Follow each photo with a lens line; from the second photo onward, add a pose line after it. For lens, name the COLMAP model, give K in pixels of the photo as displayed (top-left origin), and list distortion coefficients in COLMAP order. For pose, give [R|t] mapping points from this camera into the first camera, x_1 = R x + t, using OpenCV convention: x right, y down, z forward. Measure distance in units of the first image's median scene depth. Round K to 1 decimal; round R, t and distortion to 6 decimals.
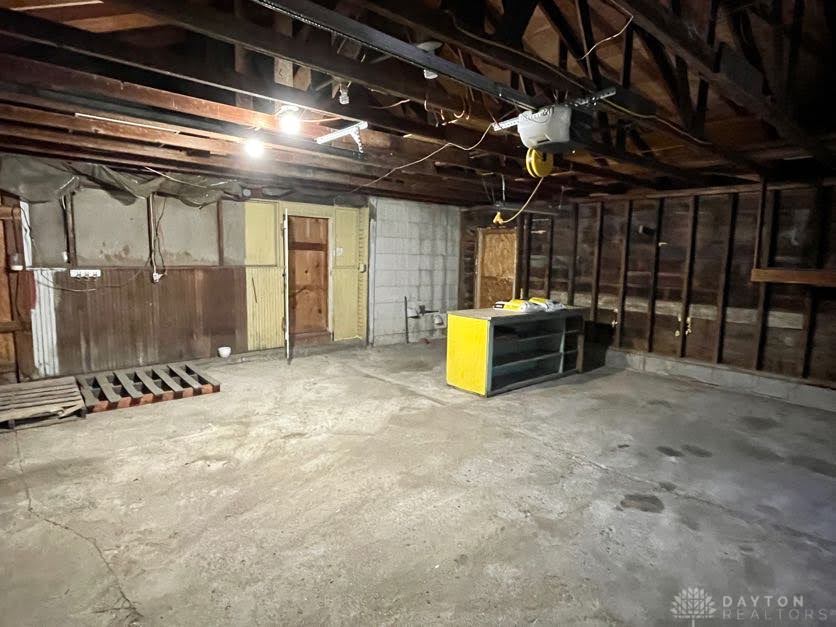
lens RADIAL K [[461.5, 0, 418.0], [0, 461.5, 313.5], [0, 0, 1]] dist [-0.001196, -0.000801]
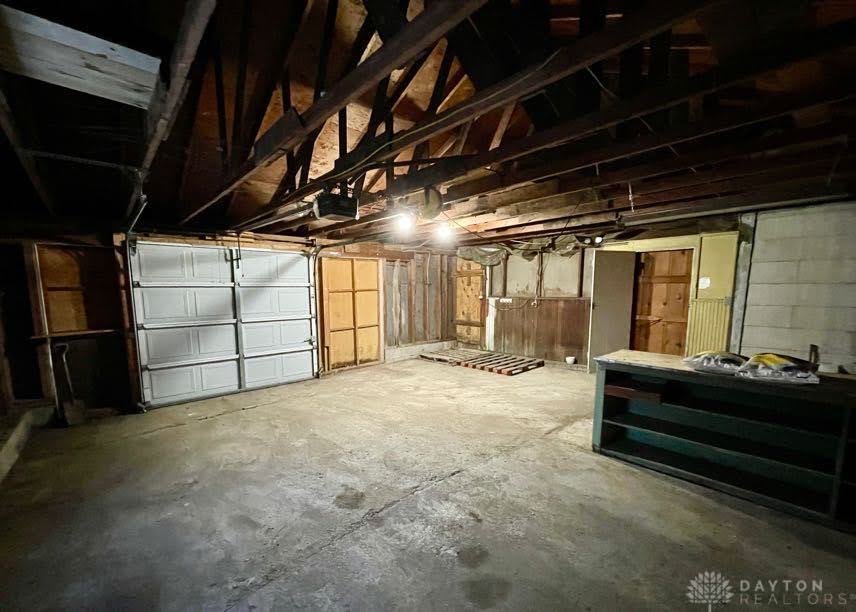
lens RADIAL K [[362.6, 0, 426.7], [0, 362.6, 333.6], [0, 0, 1]] dist [0.000429, 0.000029]
pose [[0.039540, 0.103500, -0.993843, 0.826625], [-0.115796, 0.988394, 0.098326, -0.067379], [0.992486, 0.111195, 0.051066, 0.669219]]
